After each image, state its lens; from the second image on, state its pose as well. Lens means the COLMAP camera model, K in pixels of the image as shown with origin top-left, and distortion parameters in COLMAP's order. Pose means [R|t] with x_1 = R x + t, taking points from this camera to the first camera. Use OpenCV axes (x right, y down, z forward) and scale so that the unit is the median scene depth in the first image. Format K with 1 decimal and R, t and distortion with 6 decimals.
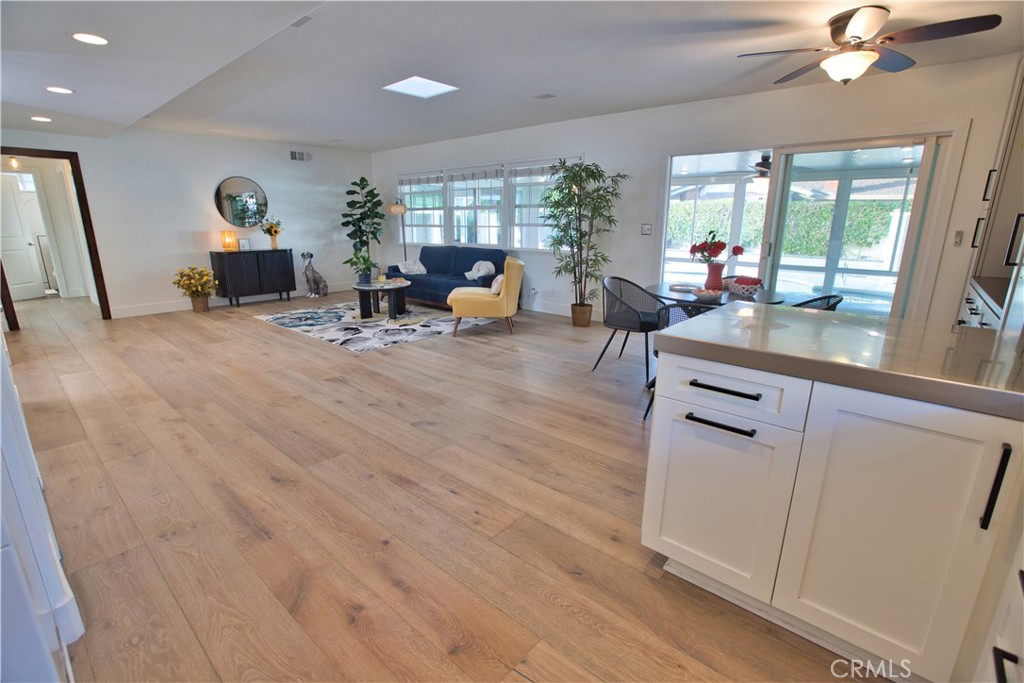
lens RADIAL K [[467.8, 0, 509.6], [0, 467.8, 342.1], [0, 0, 1]] dist [-0.028312, 0.006986]
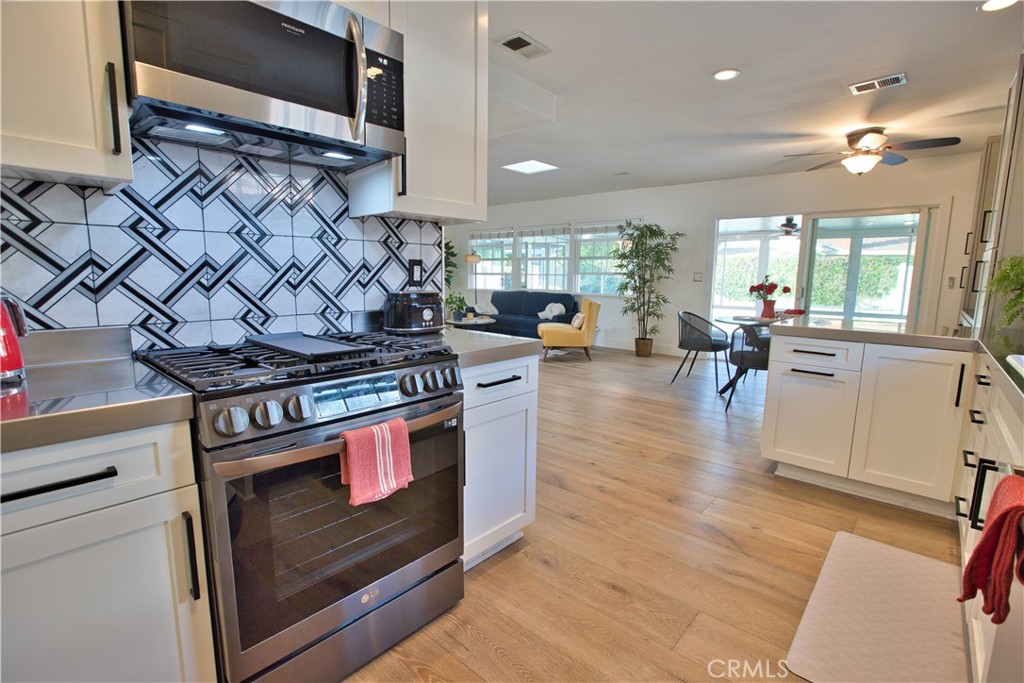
lens RADIAL K [[467.8, 0, 520.9], [0, 467.8, 342.8], [0, 0, 1]] dist [-0.028312, 0.006986]
pose [[0.999951, 0.009174, -0.003663, -0.173202], [-0.009513, 0.994210, -0.107036, 0.067977], [0.002660, 0.107065, 0.994248, -0.206050]]
